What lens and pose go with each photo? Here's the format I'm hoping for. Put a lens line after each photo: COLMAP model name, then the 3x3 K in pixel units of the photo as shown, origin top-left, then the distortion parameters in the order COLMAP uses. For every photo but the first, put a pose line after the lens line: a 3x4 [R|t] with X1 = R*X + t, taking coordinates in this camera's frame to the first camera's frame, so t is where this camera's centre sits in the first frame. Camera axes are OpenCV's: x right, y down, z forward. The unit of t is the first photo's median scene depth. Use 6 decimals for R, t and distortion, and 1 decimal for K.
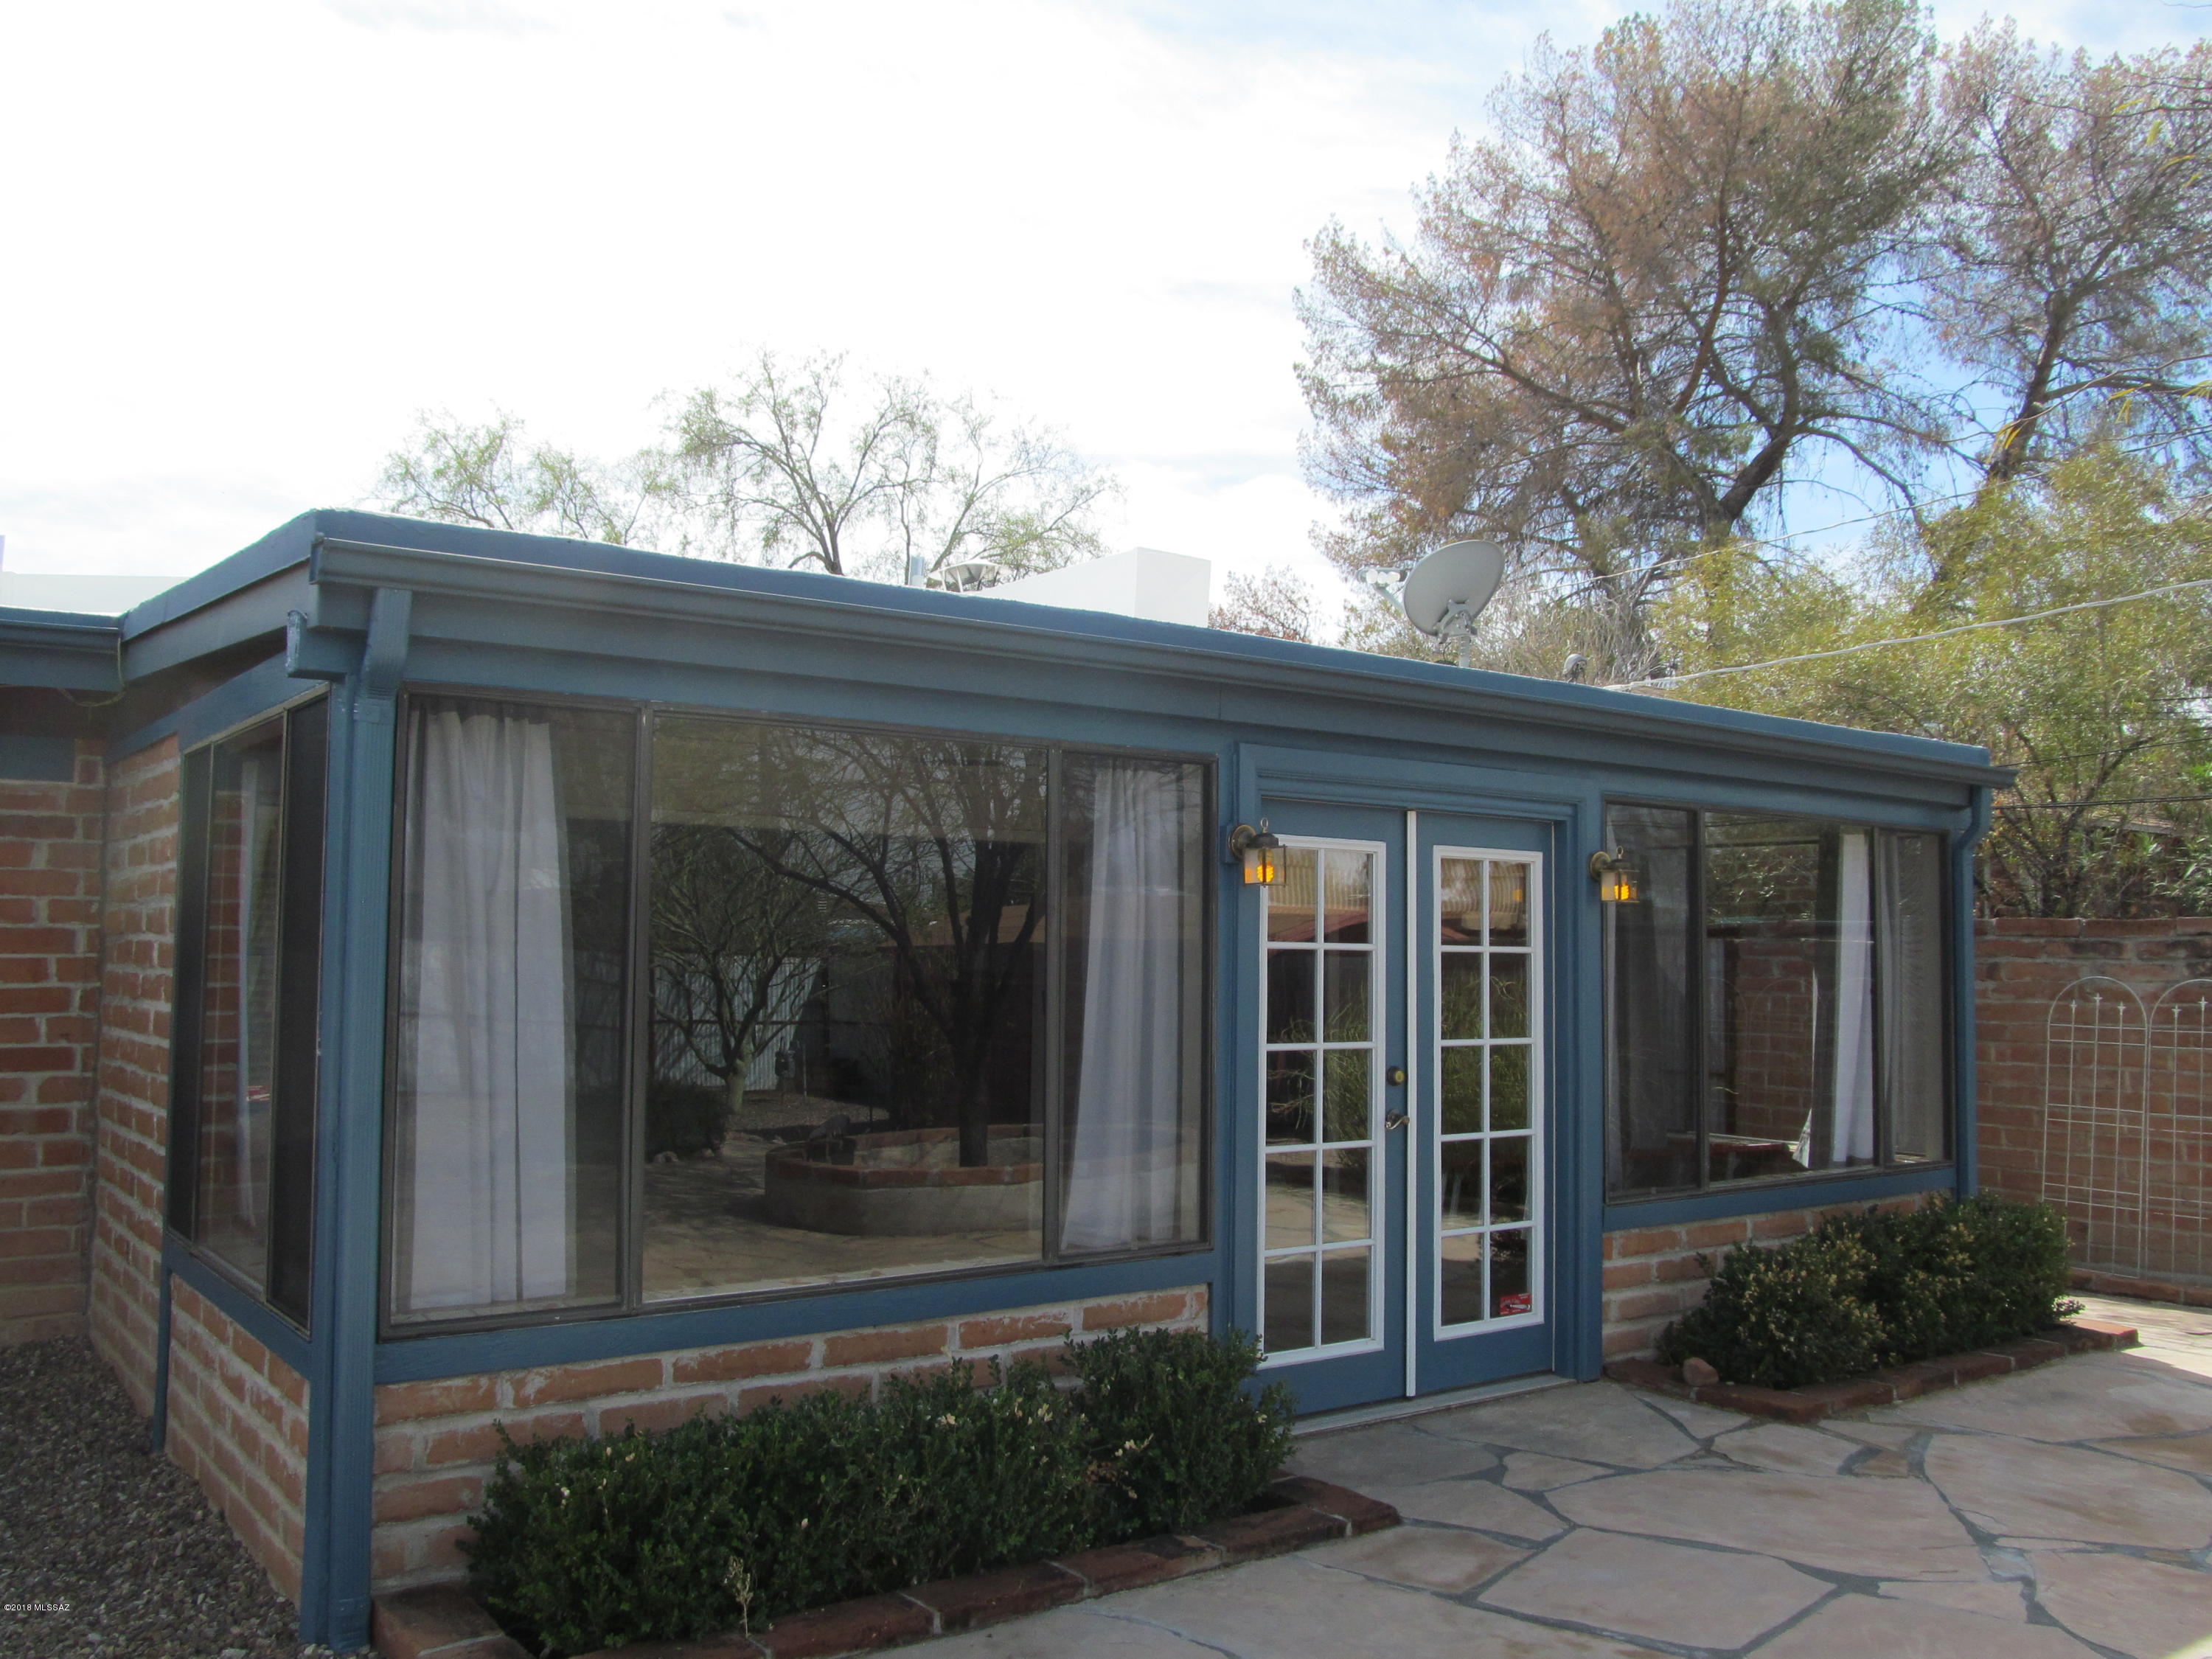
lens RADIAL K [[1847.1, 0, 1106.0], [0, 1847.1, 829.5], [0, 0, 1]] dist [-0.001940, 0.002312]
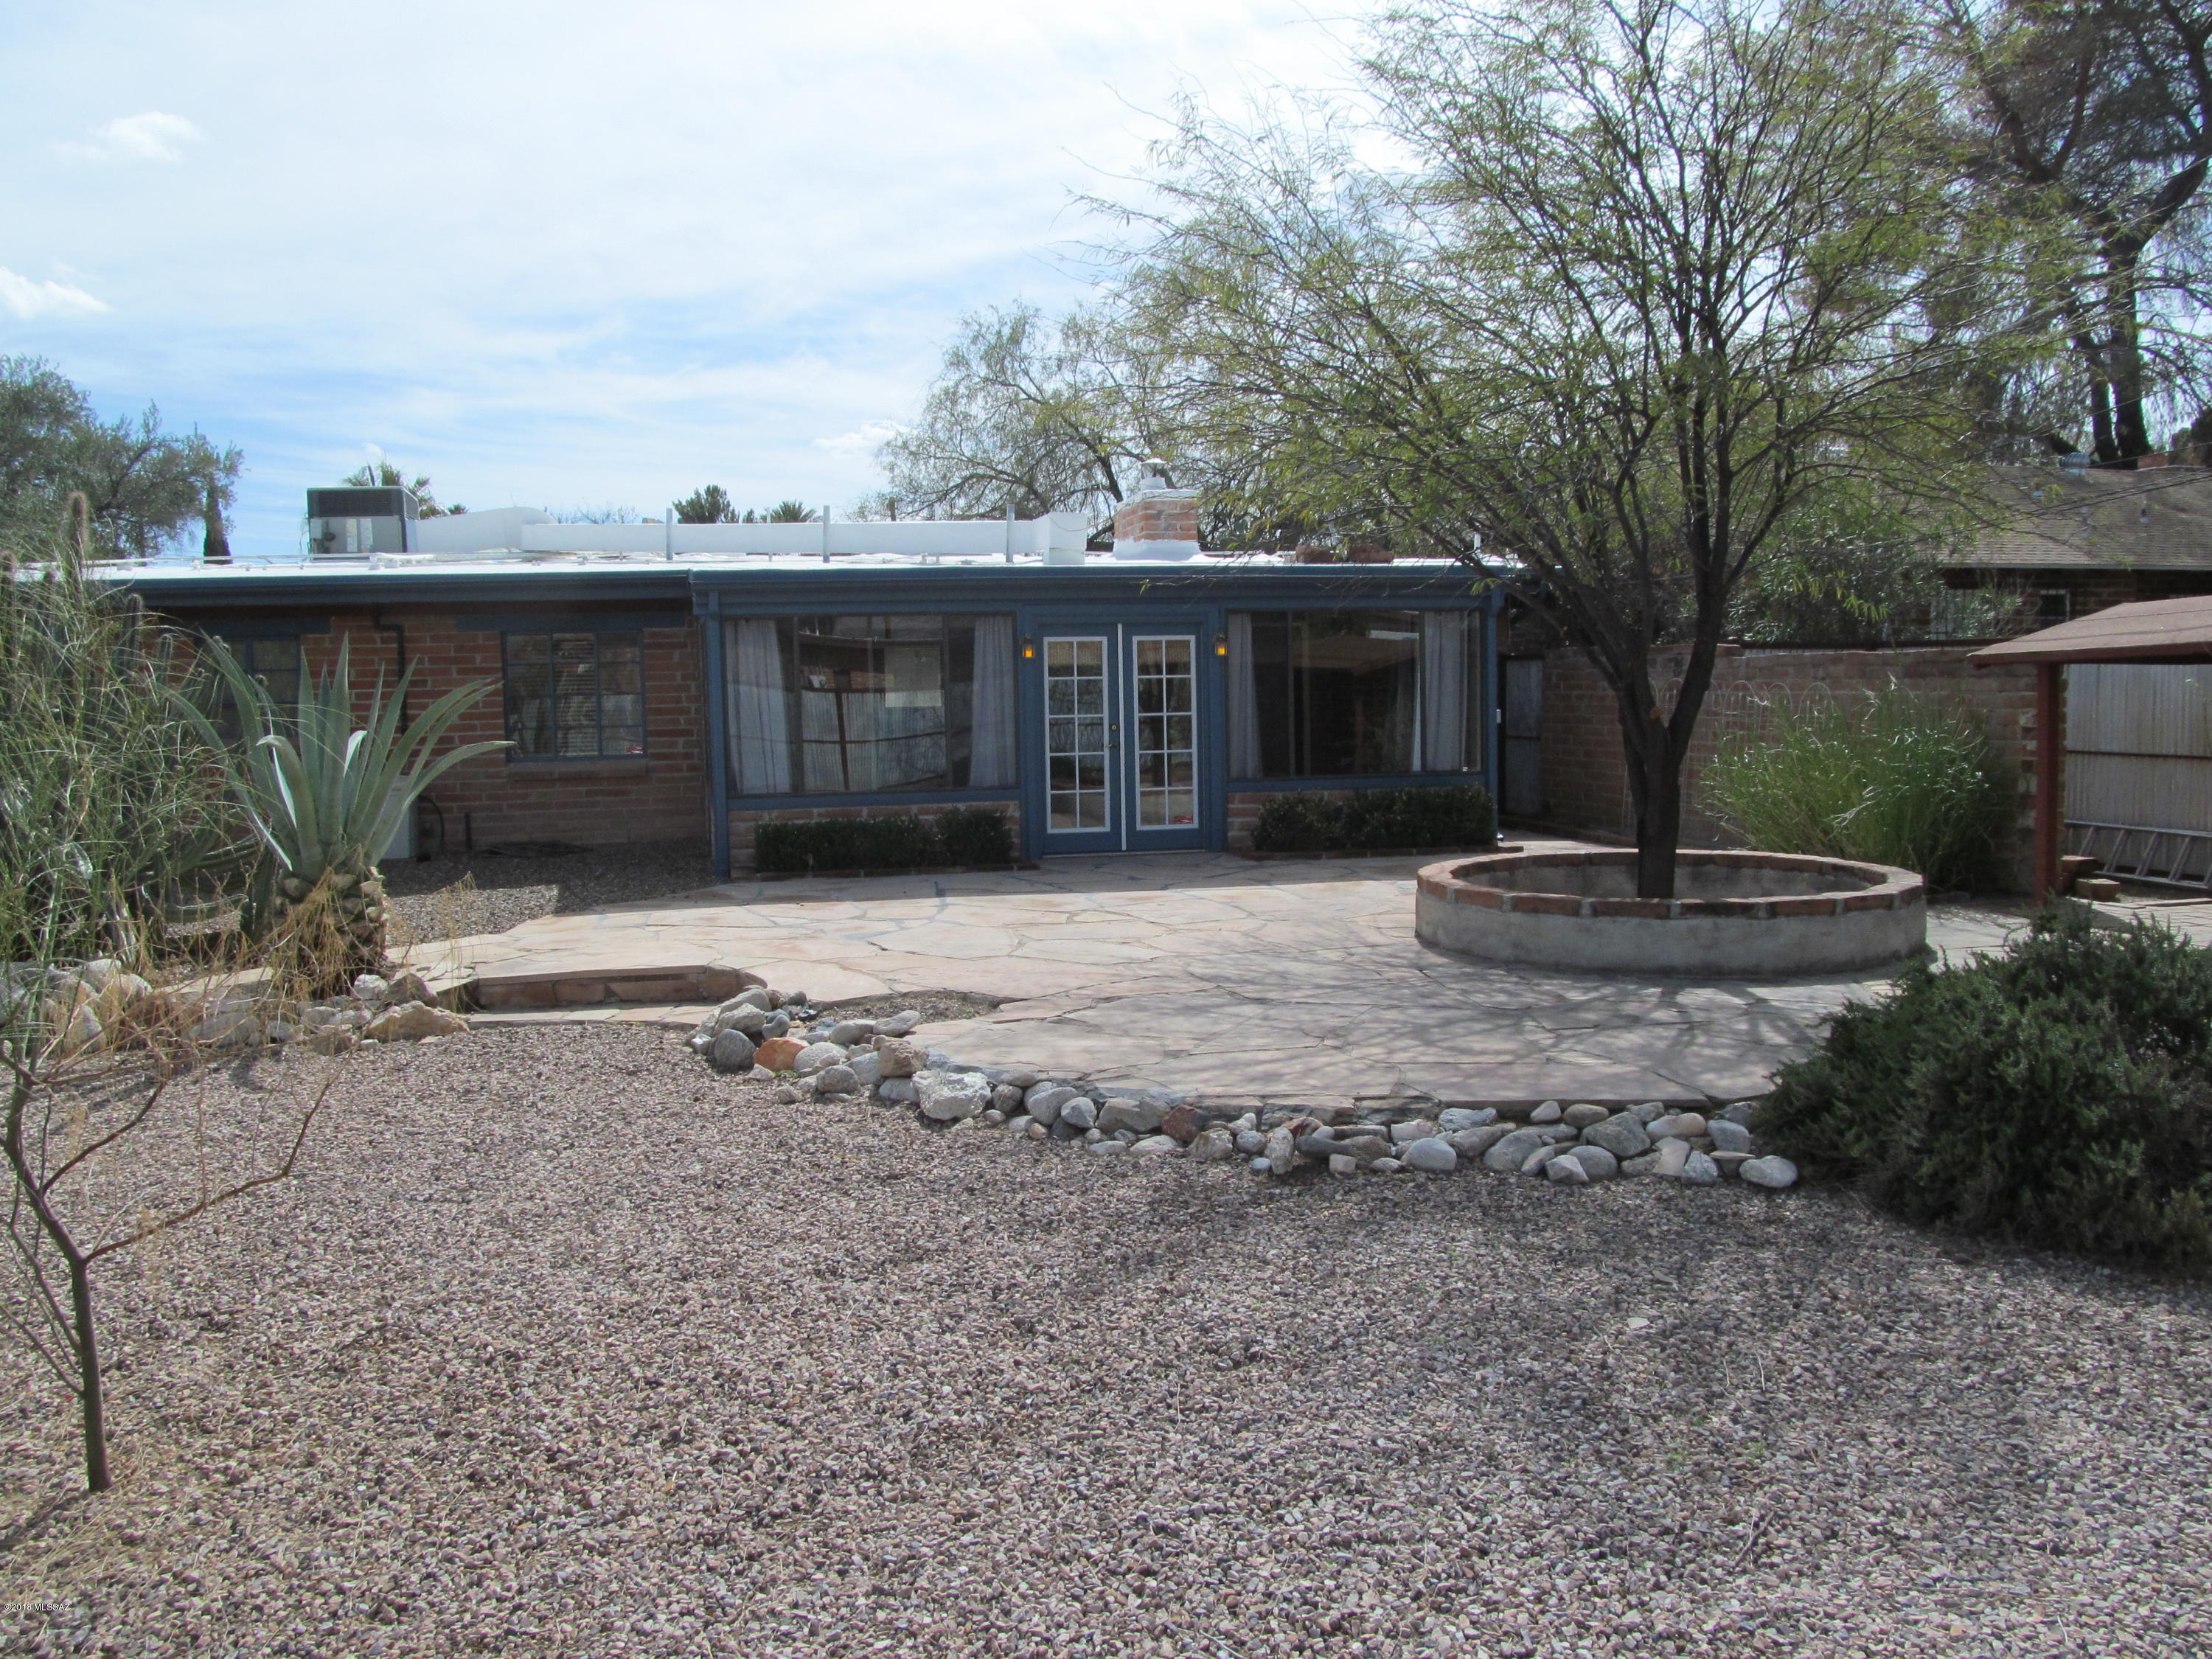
lens RADIAL K [[1847.1, 0, 1106.0], [0, 1847.1, 829.5], [0, 0, 1]] dist [-0.001940, 0.002312]
pose [[0.923172, 0.000501, -0.384386, 1.123867], [0.057806, 0.988446, 0.140121, -0.086572], [0.380015, -0.151575, 0.912477, -1.362622]]
